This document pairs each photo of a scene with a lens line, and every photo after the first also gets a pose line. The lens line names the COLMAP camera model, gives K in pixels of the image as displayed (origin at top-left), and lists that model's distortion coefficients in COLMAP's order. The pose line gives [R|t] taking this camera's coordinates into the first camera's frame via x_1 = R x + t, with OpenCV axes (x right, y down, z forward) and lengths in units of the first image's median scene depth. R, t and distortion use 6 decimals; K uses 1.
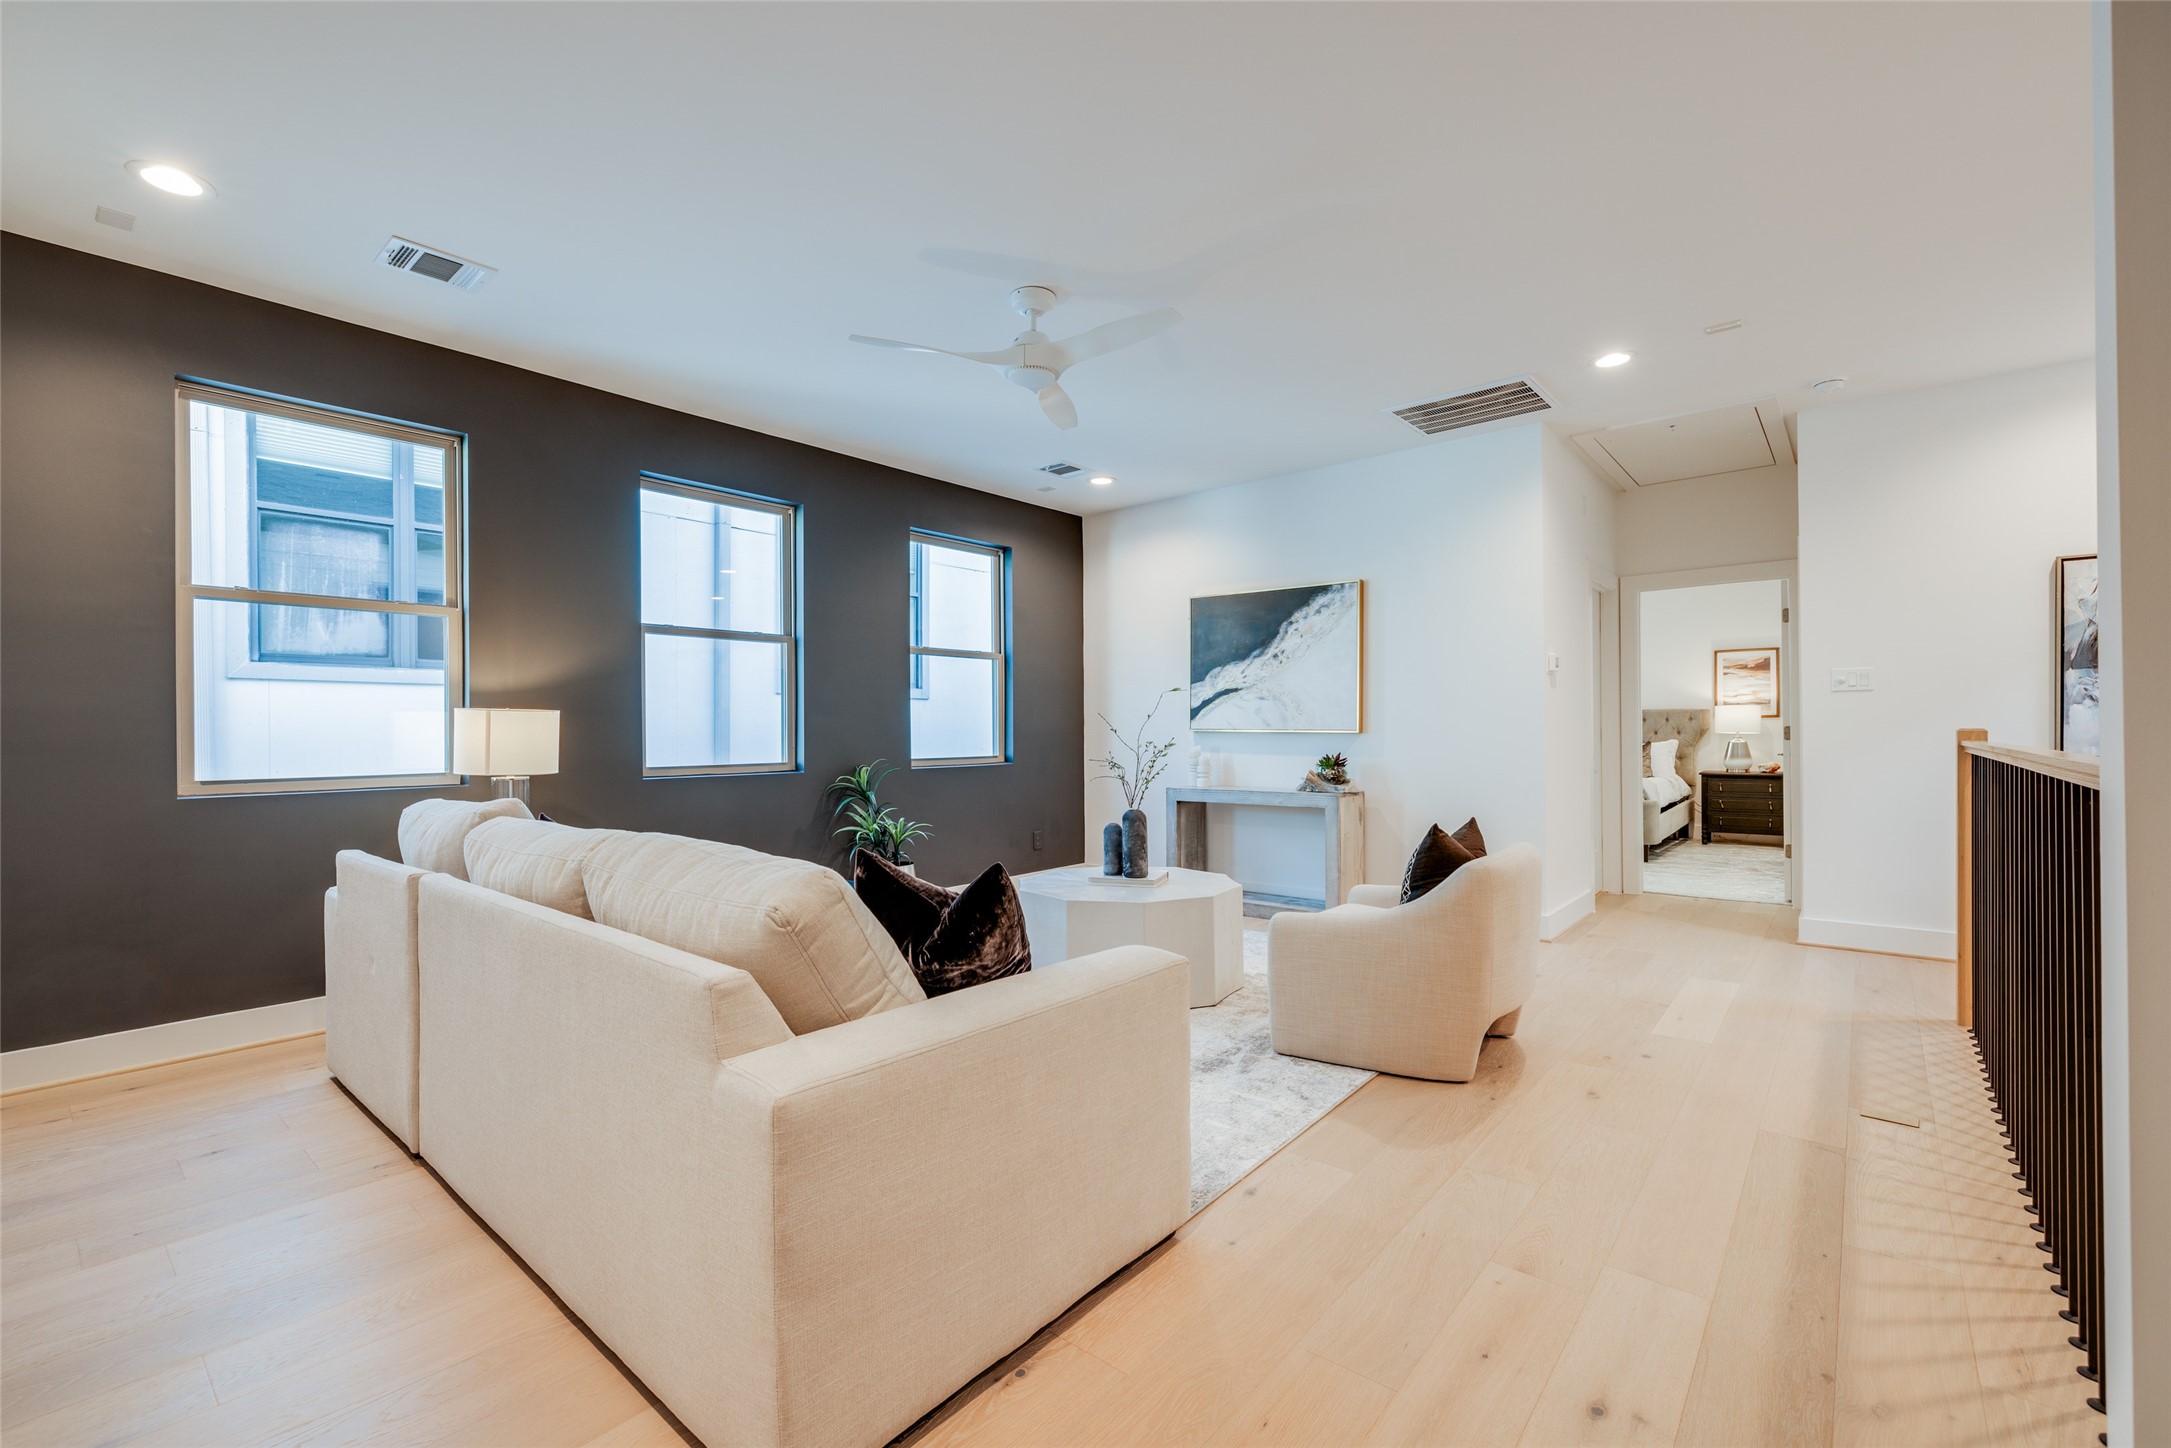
lens RADIAL K [[918.7, 0, 1091.2], [0, 918.7, 730.1], [0, 0, 1]] dist [0.000960, 0.000114]
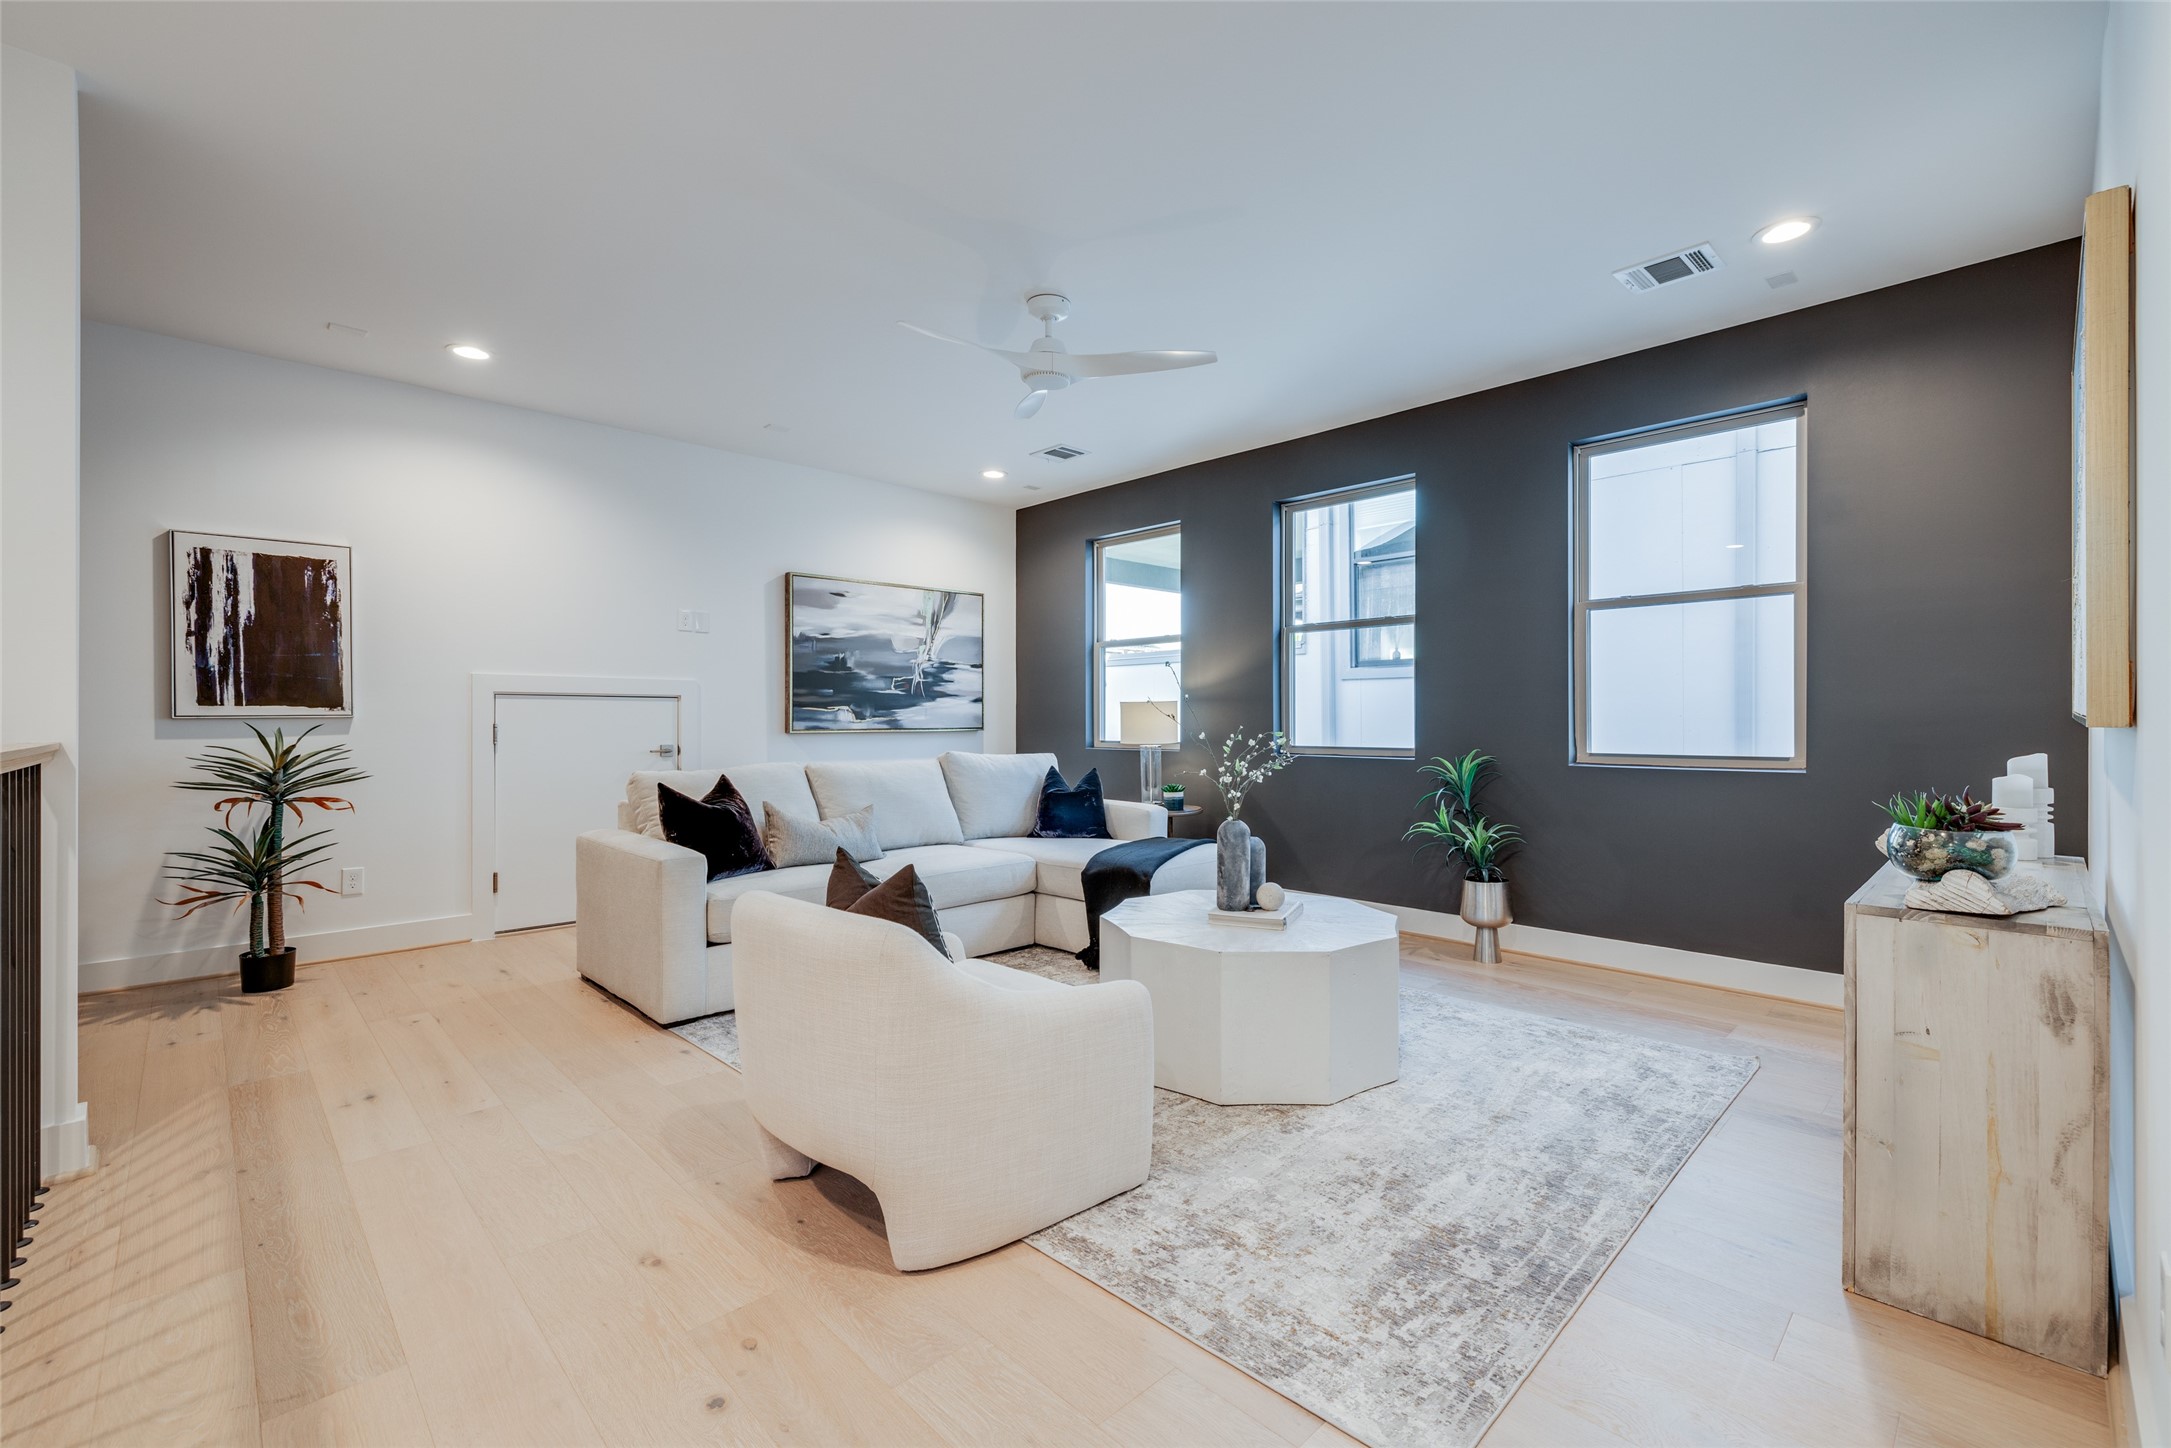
lens RADIAL K [[918.7, 0, 1099.8], [0, 918.7, 721.5], [0, 0, 1]] dist [0.000960, 0.000114]
pose [[-0.091471, 0.008741, -0.995769, 2.424555], [0.004259, 0.999956, 0.008387, -0.005669], [0.995799, -0.003474, -0.091504, 2.846167]]
